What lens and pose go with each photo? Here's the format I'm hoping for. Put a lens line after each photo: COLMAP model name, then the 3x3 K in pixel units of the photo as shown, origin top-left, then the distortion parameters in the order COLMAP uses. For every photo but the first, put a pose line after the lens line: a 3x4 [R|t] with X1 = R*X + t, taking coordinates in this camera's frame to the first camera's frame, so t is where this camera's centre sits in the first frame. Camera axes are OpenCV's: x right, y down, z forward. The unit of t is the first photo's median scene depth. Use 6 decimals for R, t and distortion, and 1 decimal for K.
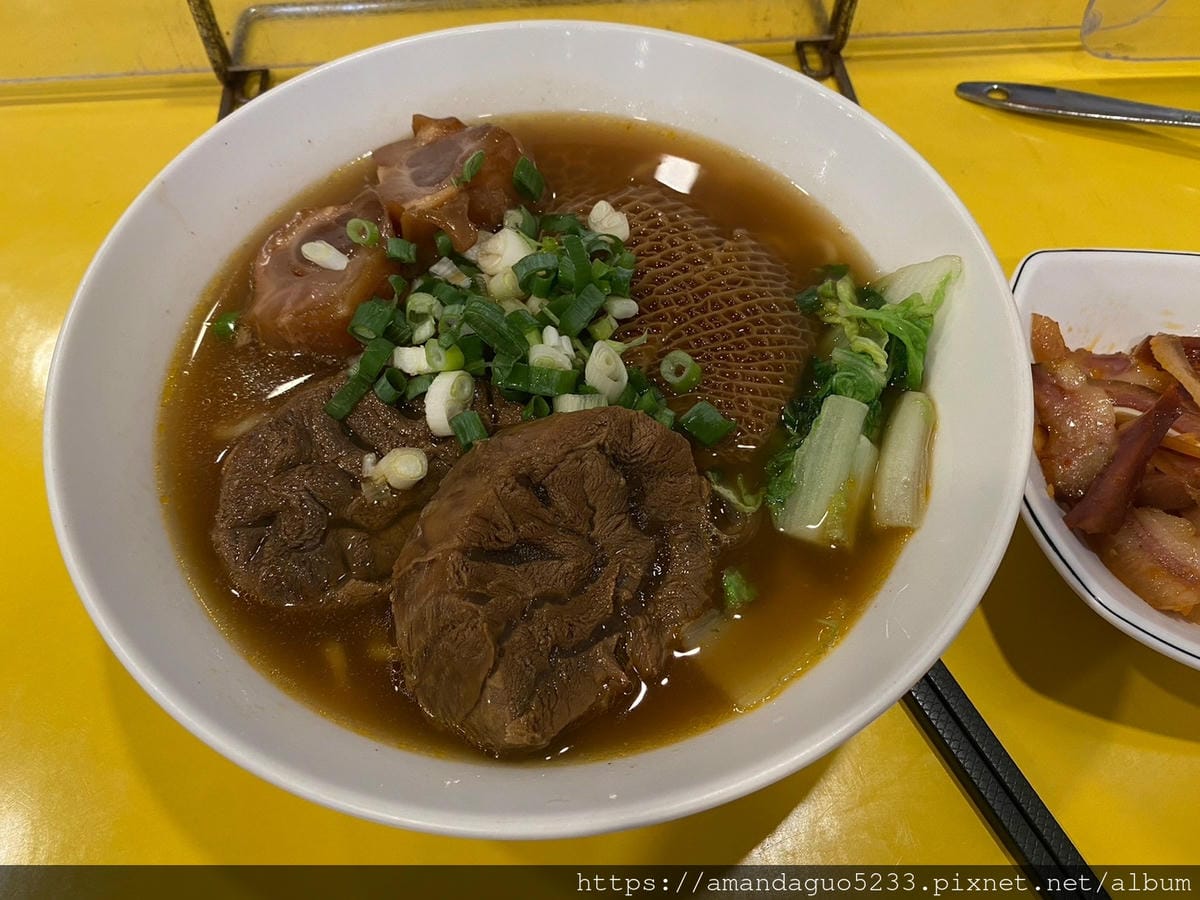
lens RADIAL K [[871.7, 0, 600.0], [0, 871.7, 450.0], [0, 0, 1]] dist [0.094453, -0.001863]
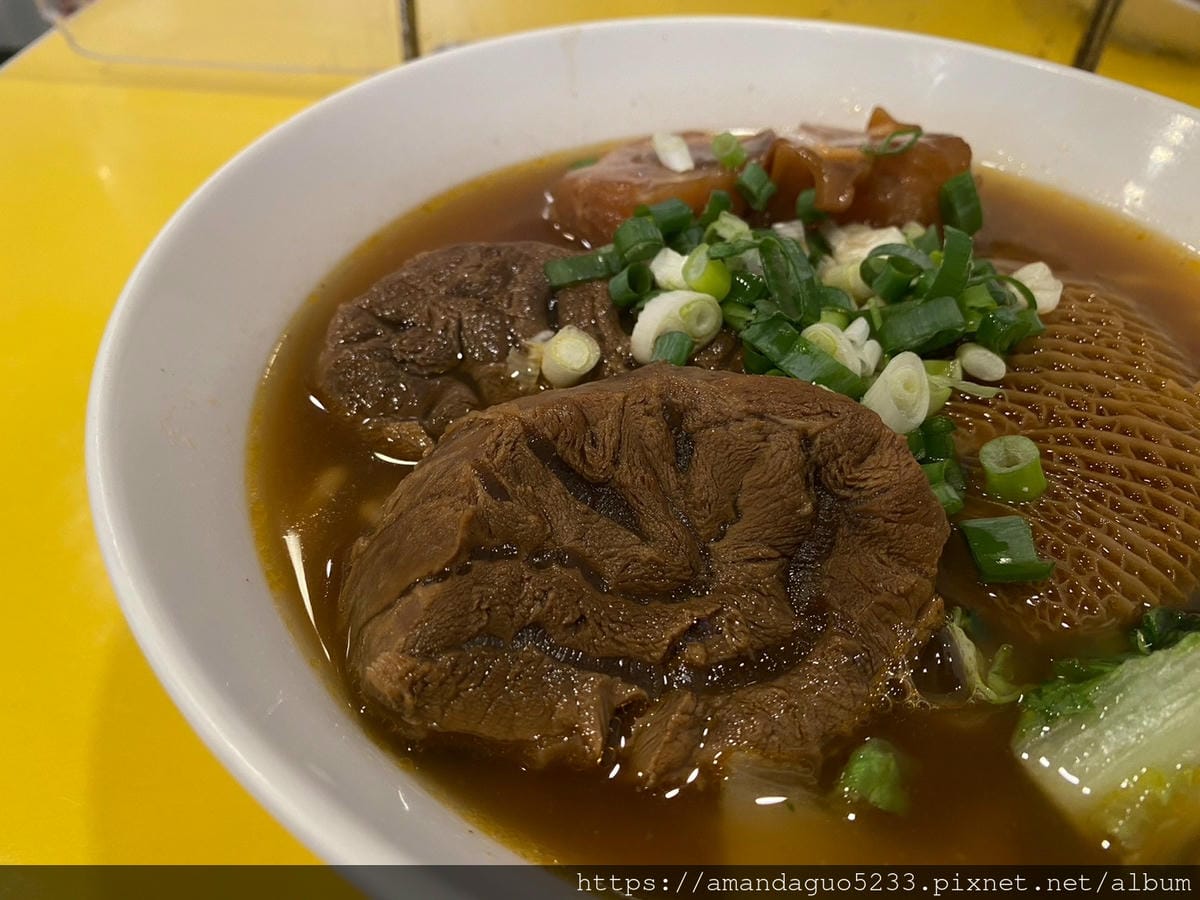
lens RADIAL K [[927.0, 0, 594.3], [0, 927.0, 452.5], [0, 0, 1]] dist [-0.007570, -0.016259]
pose [[0.736543, 0.475325, -0.481218, 0.198694], [-0.592587, 0.796475, -0.120280, 0.162722], [0.326106, 0.373756, 0.868310, 0.372687]]
